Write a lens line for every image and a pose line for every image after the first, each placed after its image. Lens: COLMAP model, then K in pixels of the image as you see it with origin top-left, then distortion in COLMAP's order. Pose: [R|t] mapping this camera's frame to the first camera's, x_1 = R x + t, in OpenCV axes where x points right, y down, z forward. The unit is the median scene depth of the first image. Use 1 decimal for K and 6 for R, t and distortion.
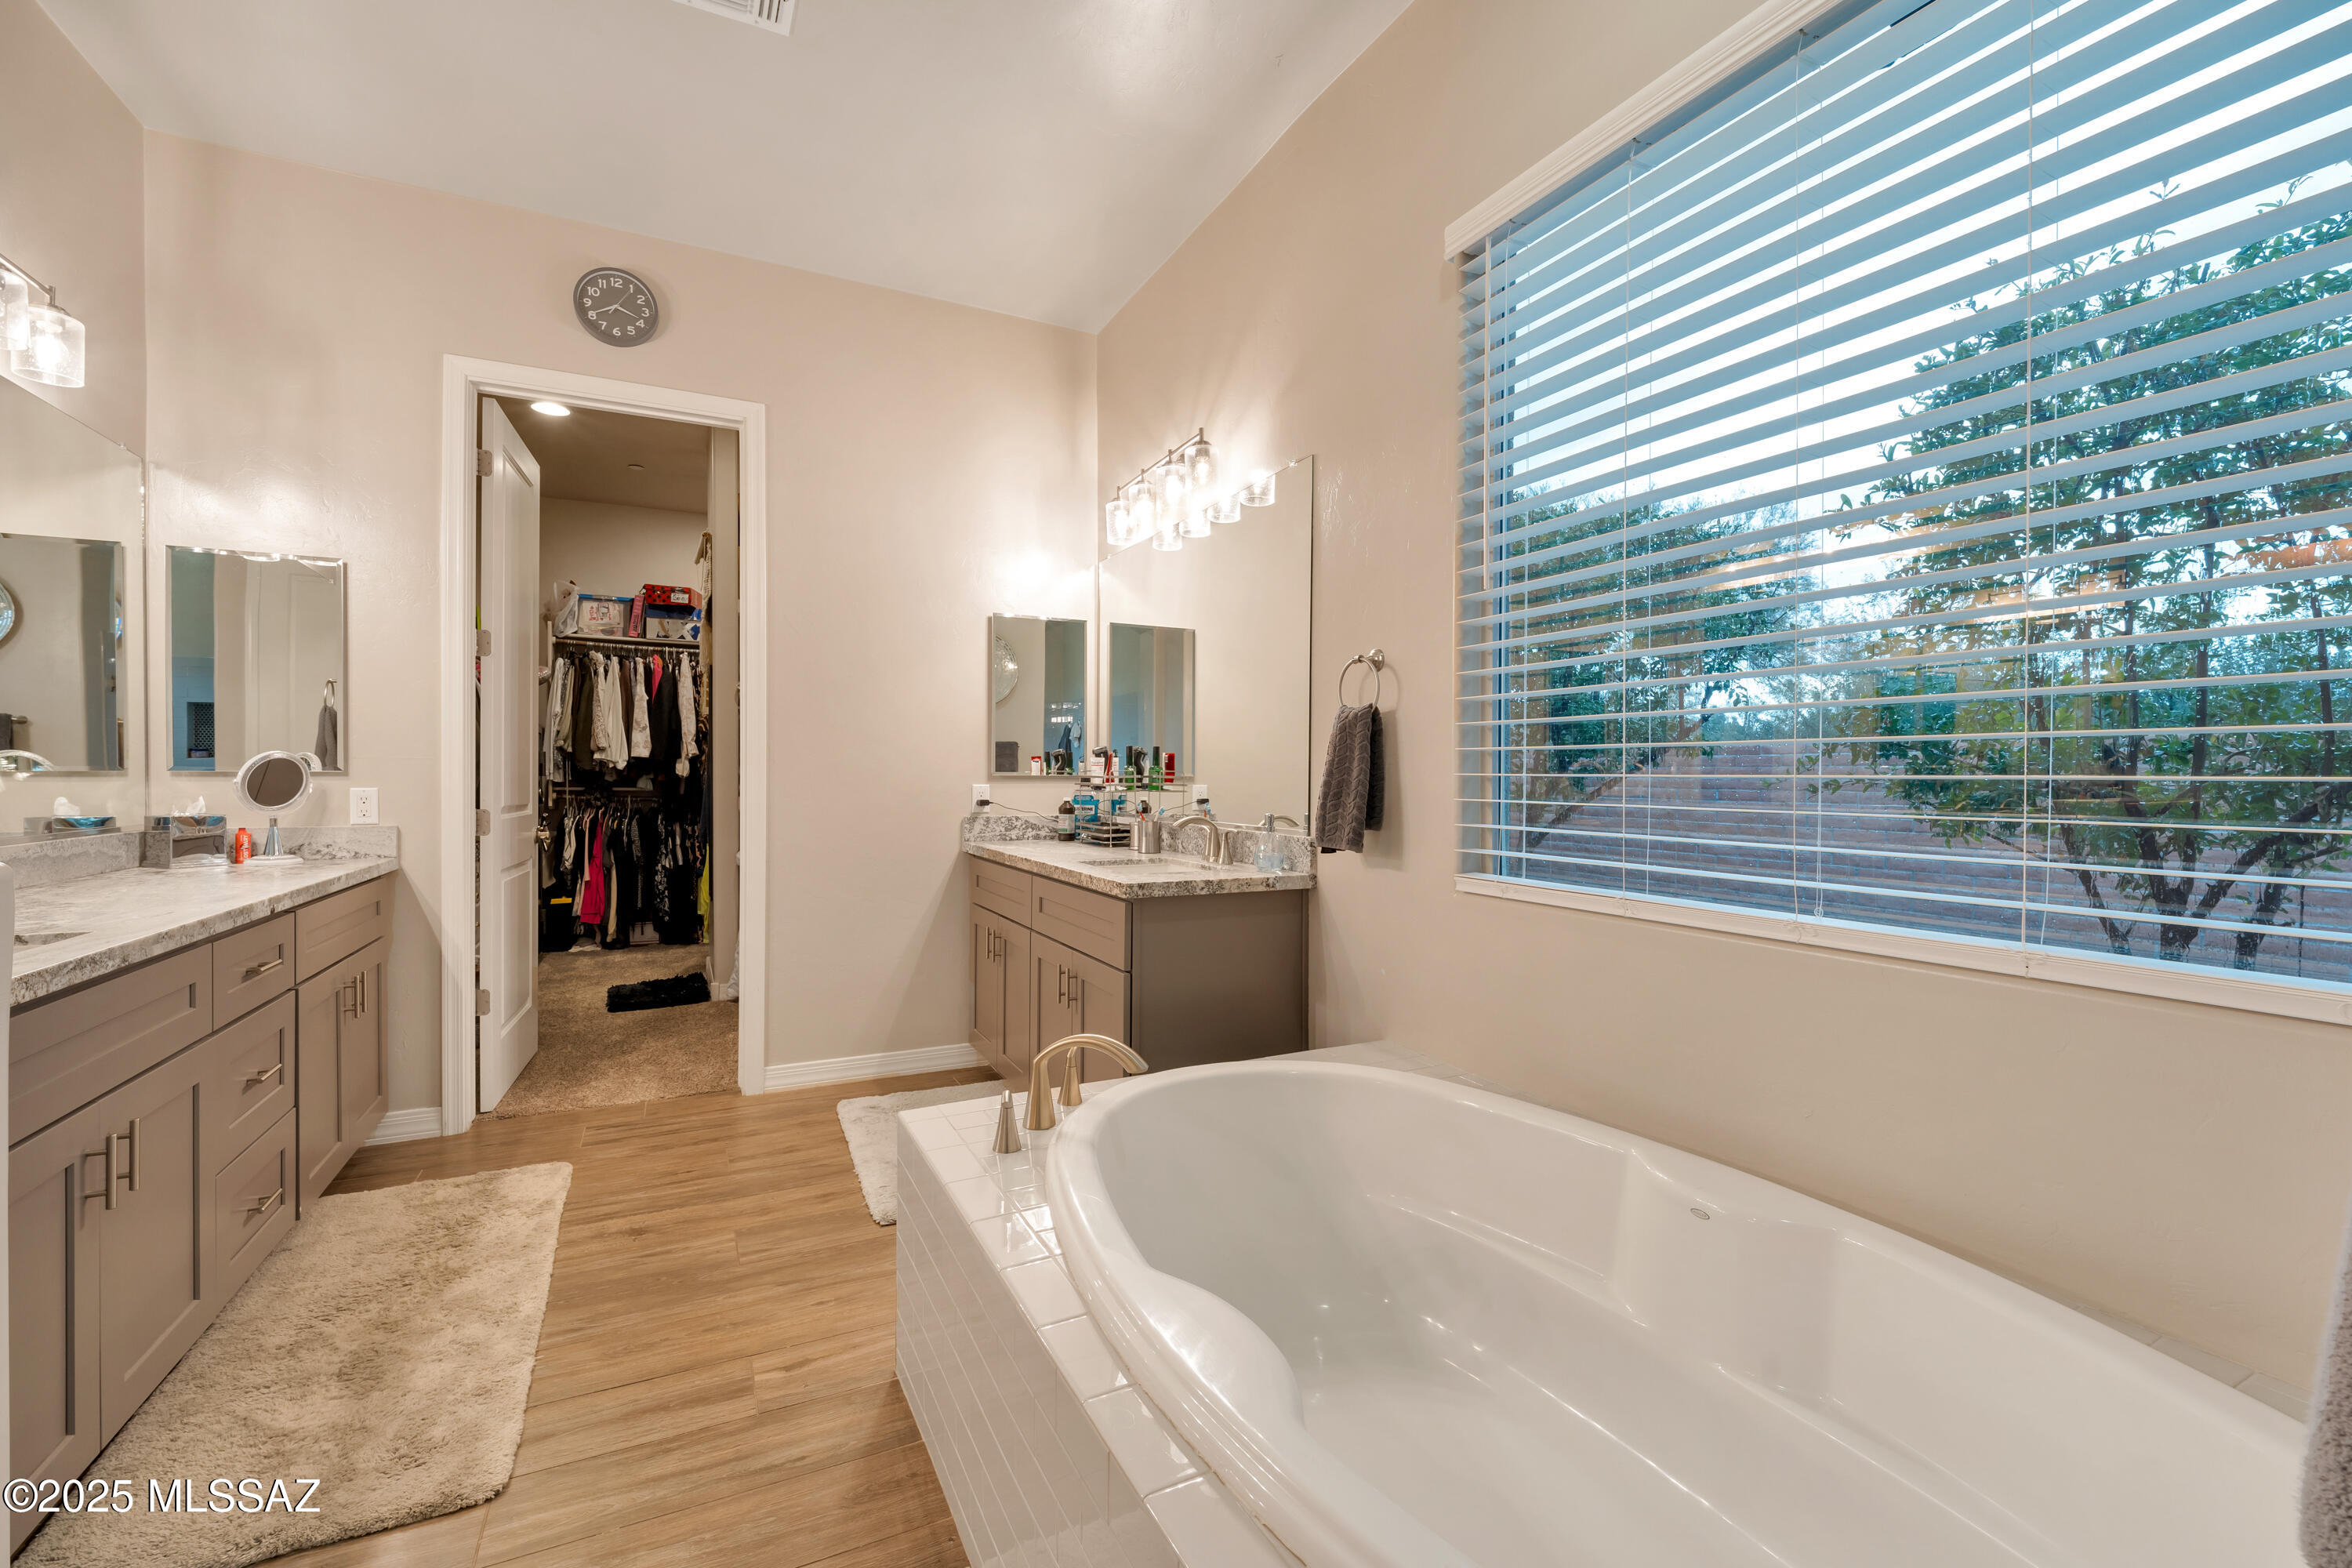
lens RADIAL K [[981.4, 0, 1190.5], [0, 981.4, 784.3], [0, 0, 1]] dist [0.010139, -0.013240]
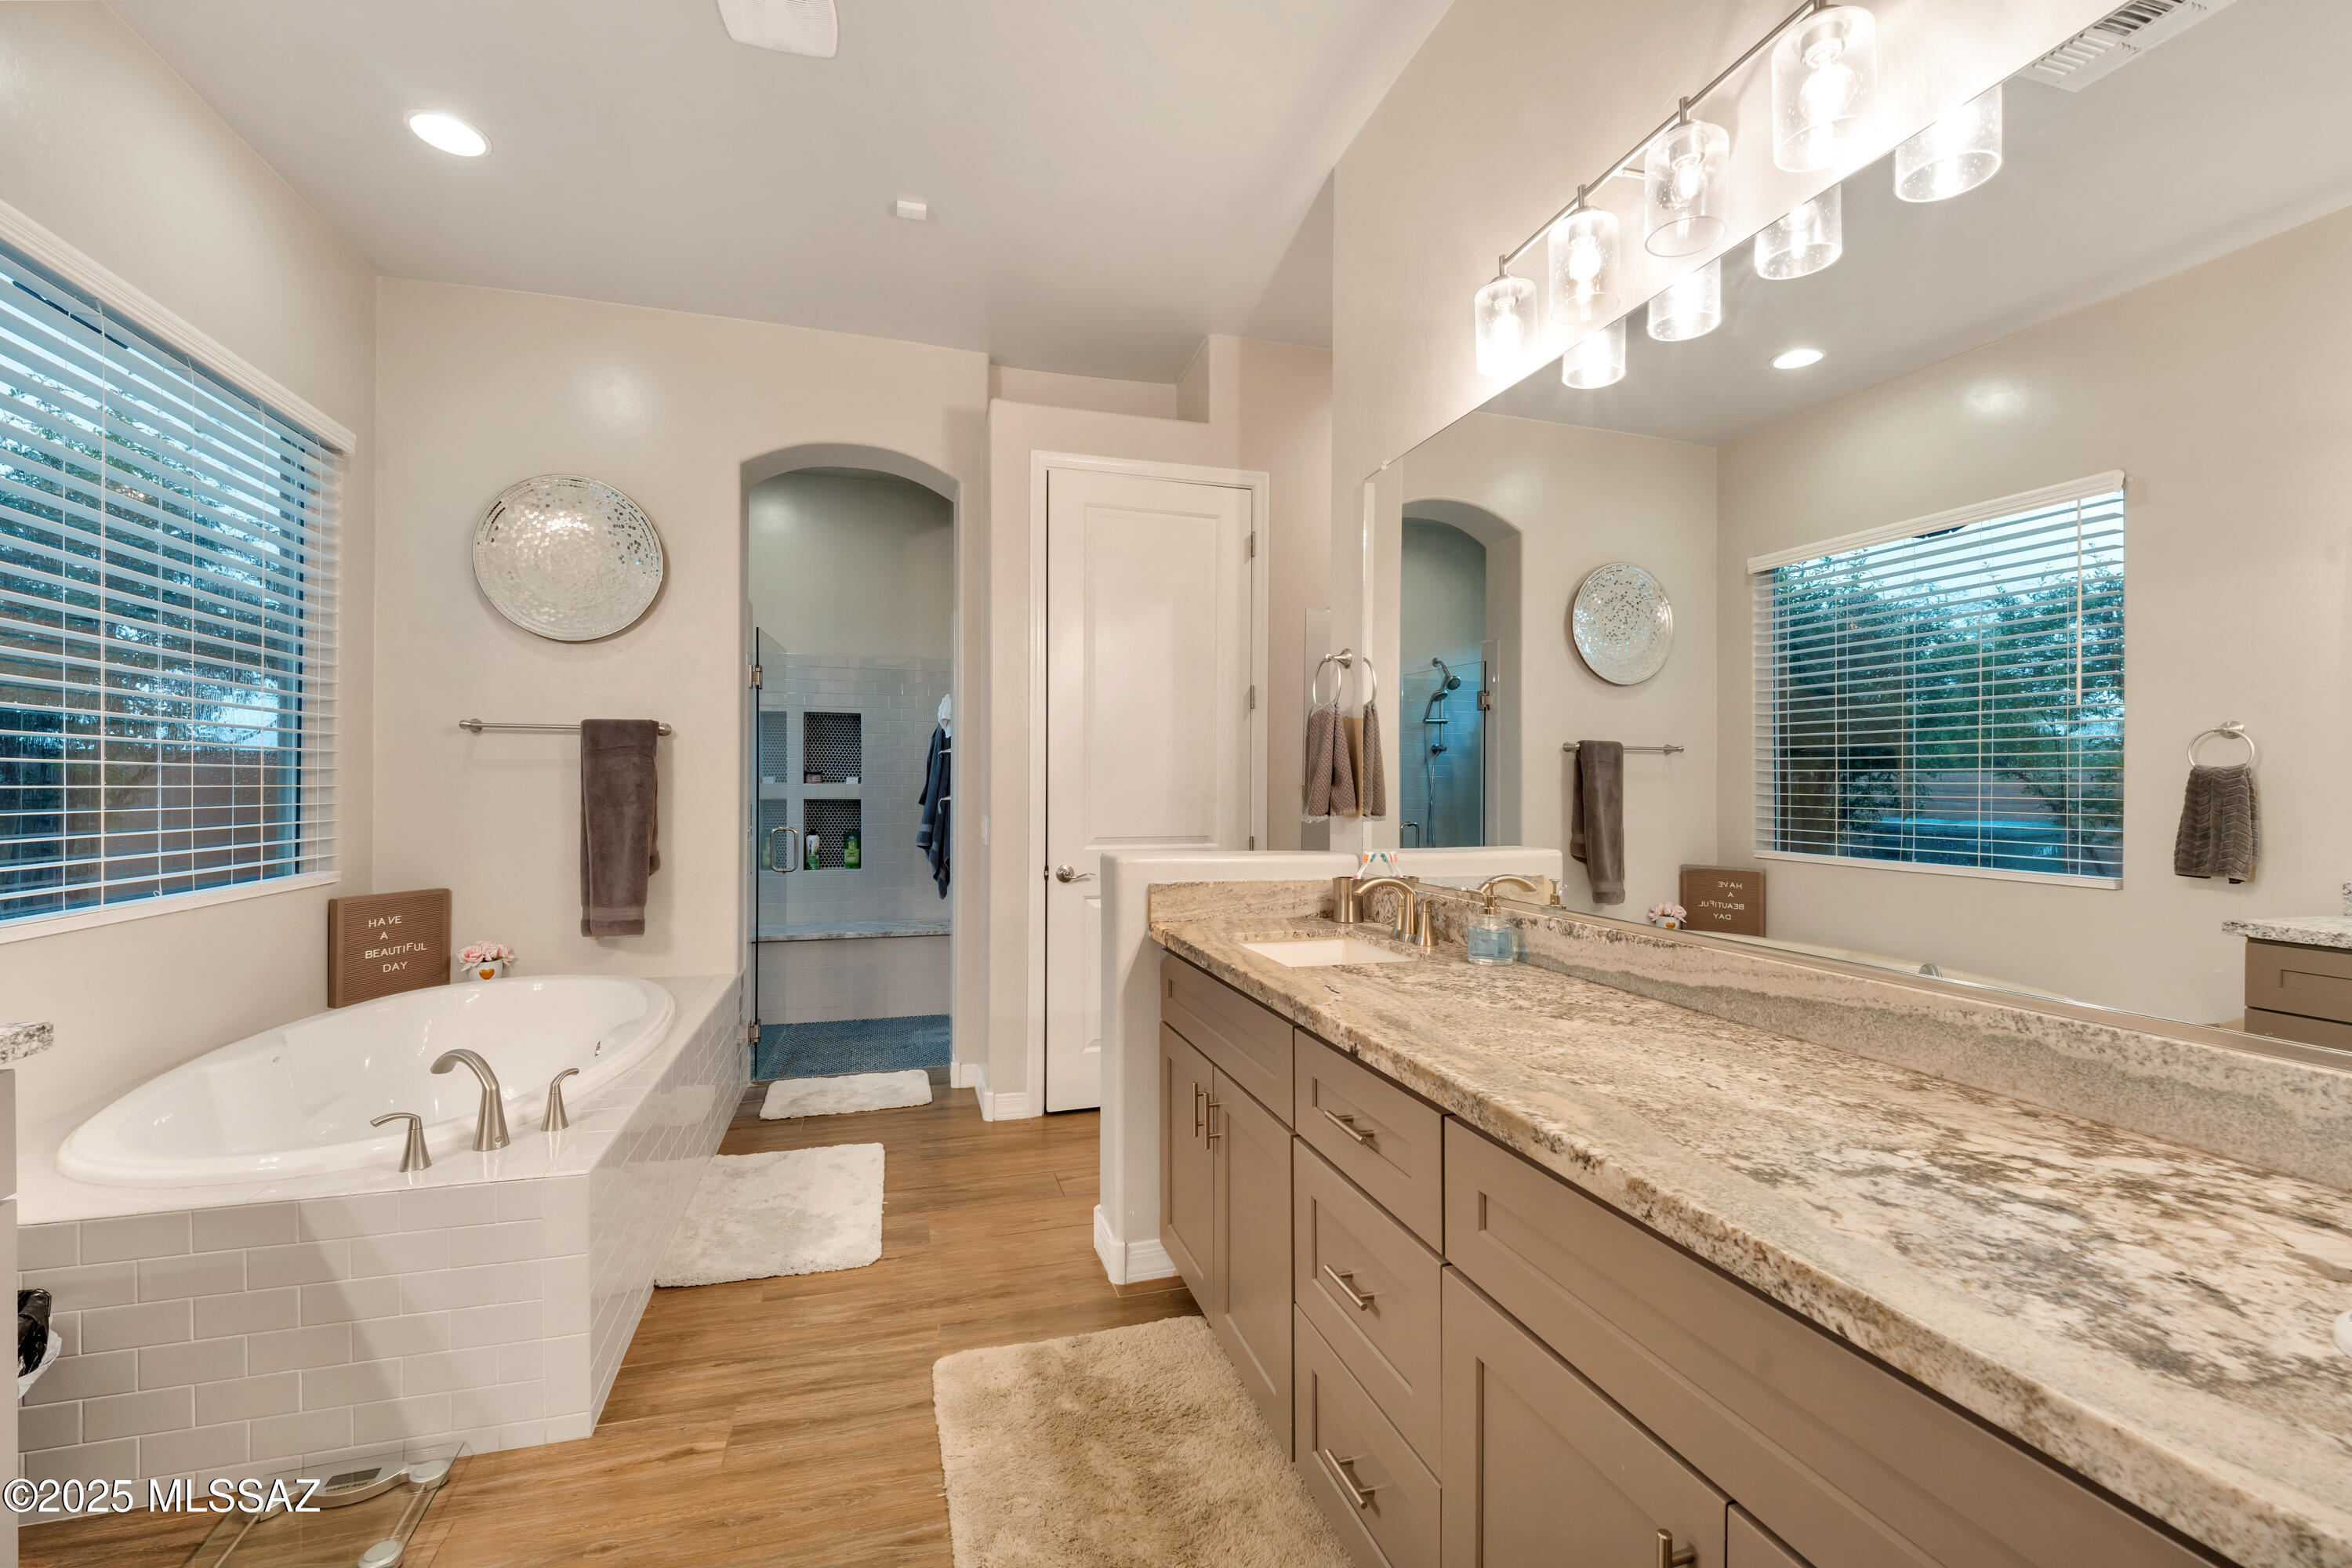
lens RADIAL K [[981.4, 0, 1190.5], [0, 981.4, 784.3], [0, 0, 1]] dist [0.010139, -0.013240]
pose [[-0.984488, -0.009345, 0.175206, -1.153486], [-0.006579, 0.999845, 0.016358, -0.073448], [-0.175331, 0.014952, -0.984396, 2.030385]]
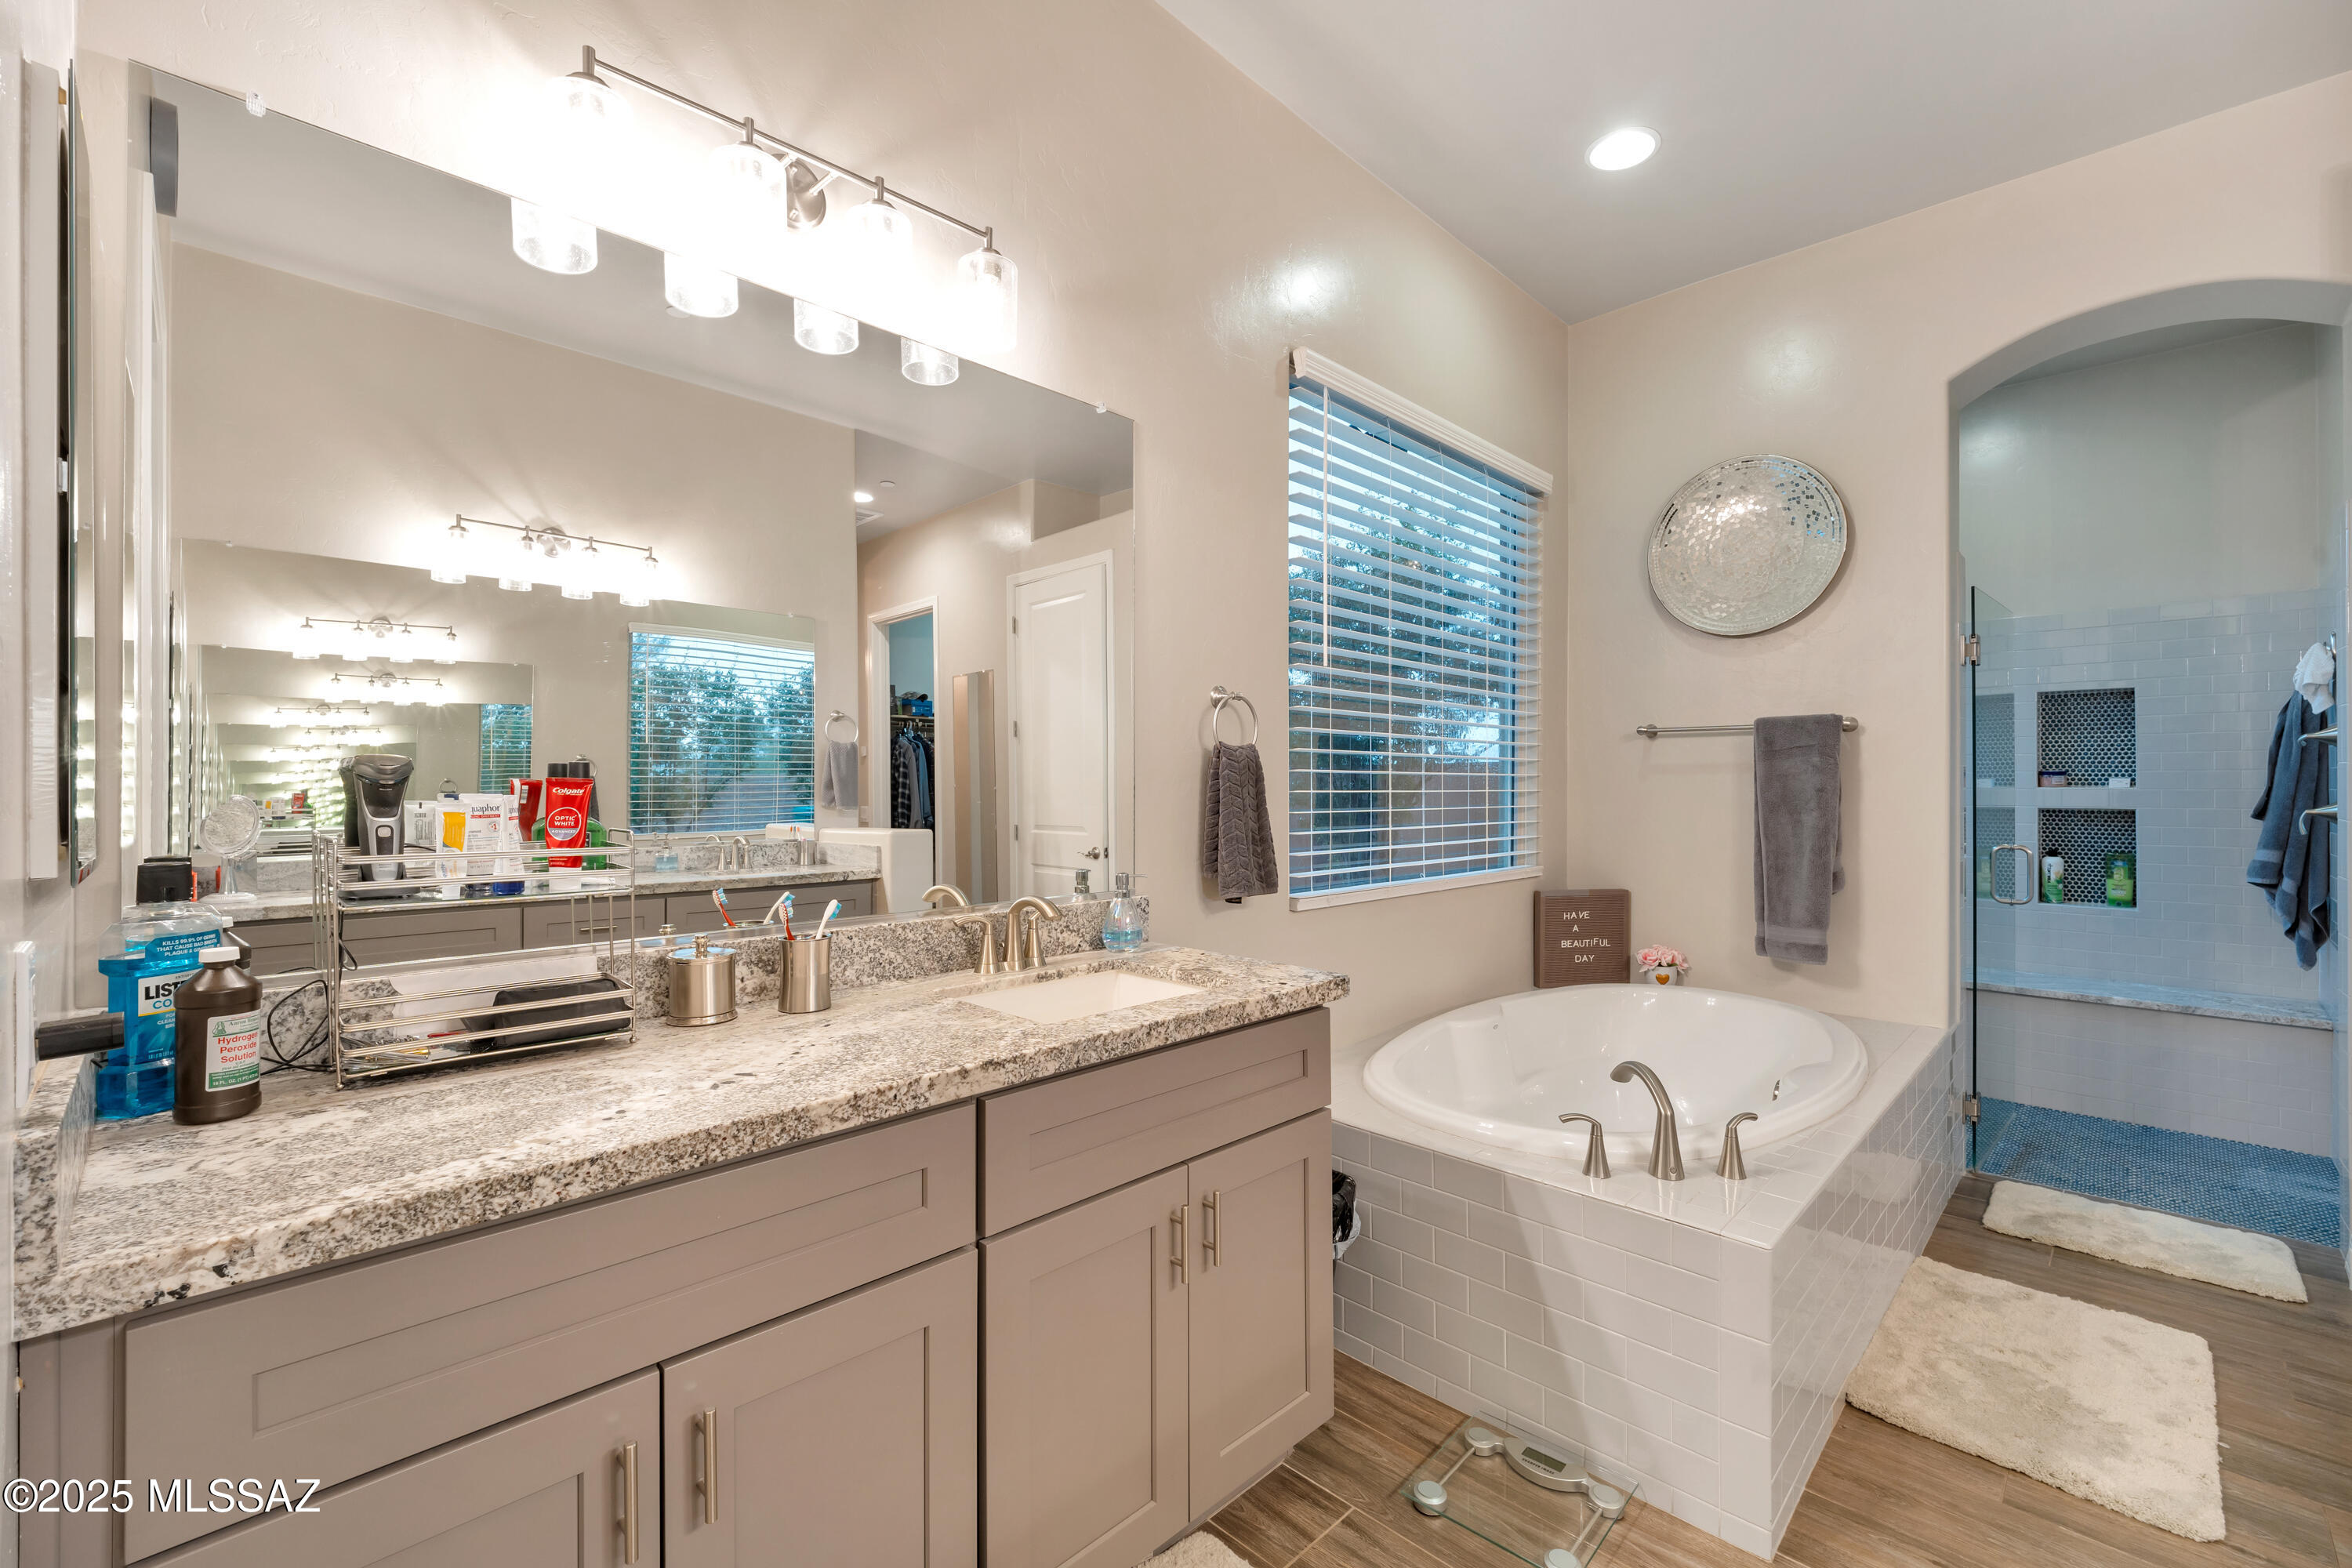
lens RADIAL K [[981.4, 0, 1190.5], [0, 981.4, 784.3], [0, 0, 1]] dist [0.010139, -0.013240]
pose [[-0.319808, -0.004434, 0.947472, -1.010939], [0.012637, 0.999880, 0.008945, -0.071508], [-0.947398, 0.014834, -0.319714, 1.888600]]
